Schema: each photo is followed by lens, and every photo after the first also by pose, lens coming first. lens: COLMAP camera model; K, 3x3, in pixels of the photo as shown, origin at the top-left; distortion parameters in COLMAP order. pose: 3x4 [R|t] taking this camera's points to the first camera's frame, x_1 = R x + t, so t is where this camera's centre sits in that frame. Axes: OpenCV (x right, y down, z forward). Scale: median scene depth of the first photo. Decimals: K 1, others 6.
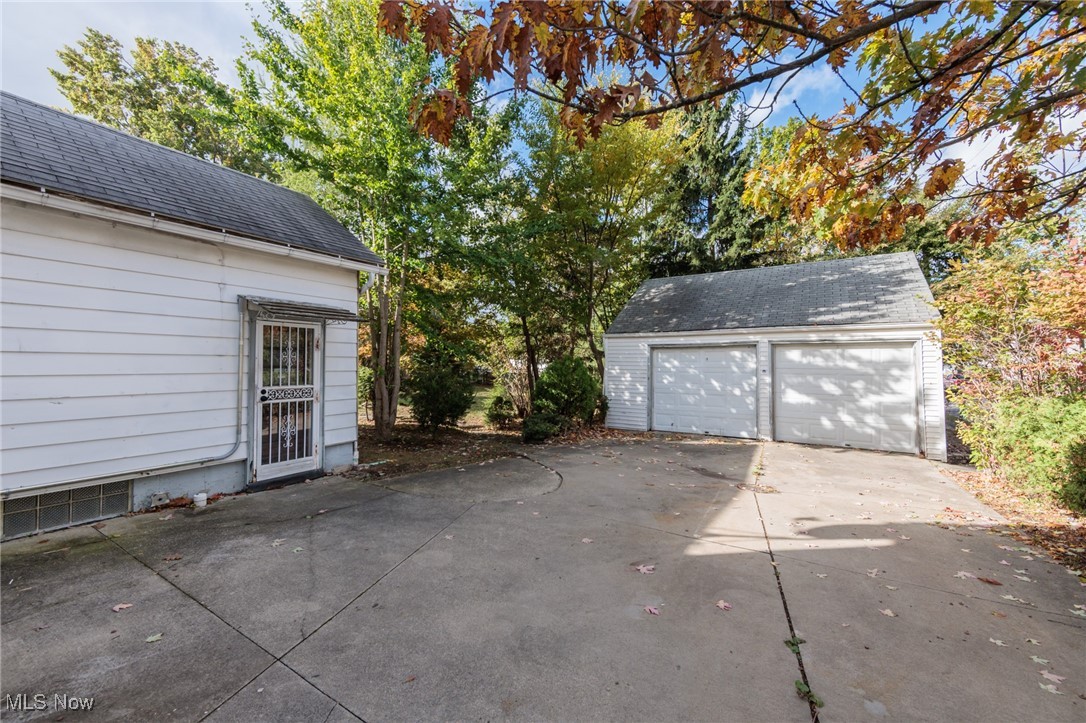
lens RADIAL K [[426.9, 0, 545.7], [0, 426.9, 356.5], [0, 0, 1]] dist [-0.000633, -0.000035]
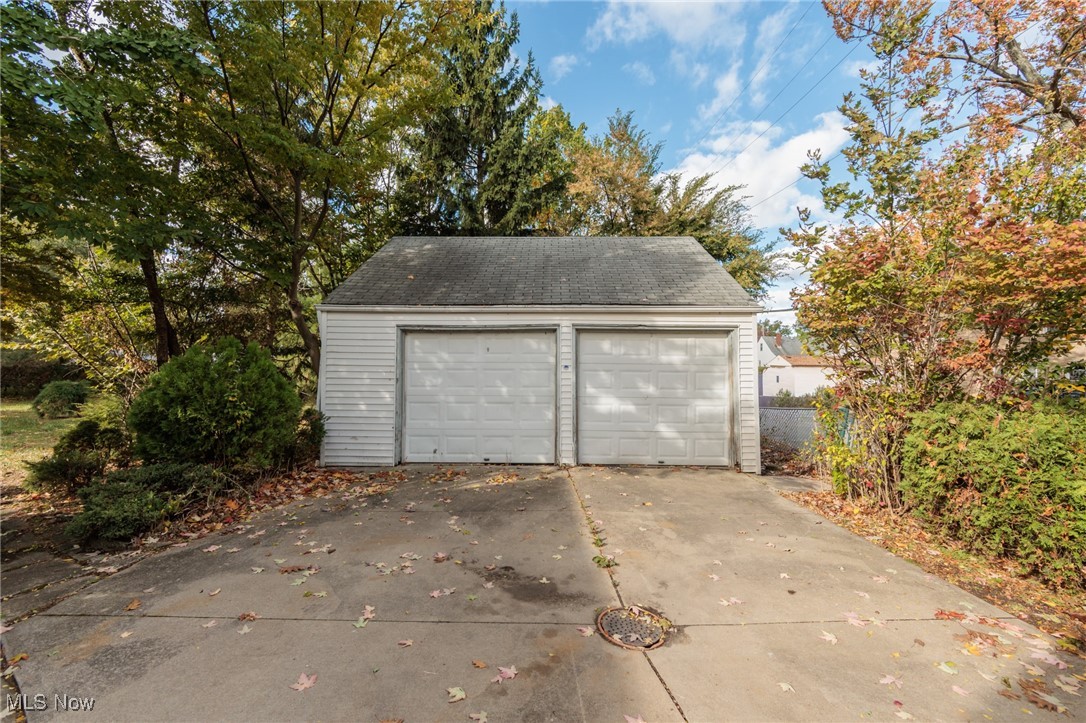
lens RADIAL K [[426.9, 0, 545.7], [0, 426.9, 356.5], [0, 0, 1]] dist [-0.000633, -0.000035]
pose [[0.844261, 0.005955, 0.535899, 0.122435], [-0.011618, 0.999907, 0.007192, 0.013972], [-0.535806, -0.012298, 0.844252, 0.491052]]
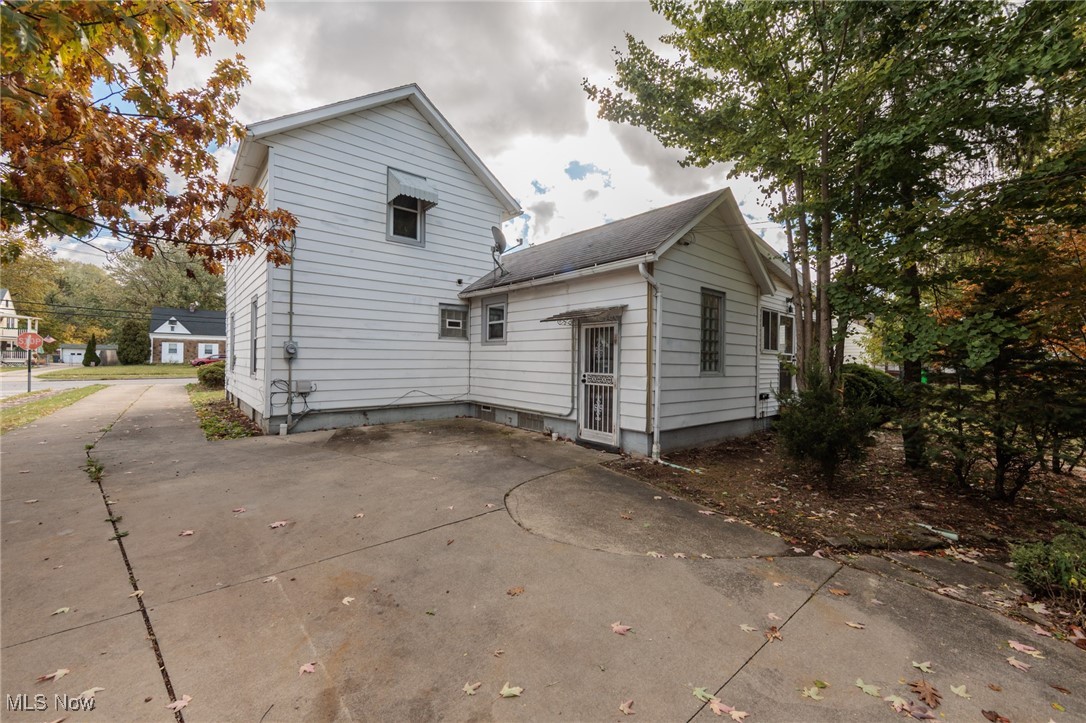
lens RADIAL K [[424.4, 0, 542.4], [0, 424.4, 356.7], [0, 0, 1]] dist [-0.001861, -0.000356]
pose [[-0.308975, -0.023488, -0.950780, 0.450334], [-0.009878, 0.999720, -0.021487, 0.032917], [0.951019, 0.002753, -0.309121, 0.830924]]
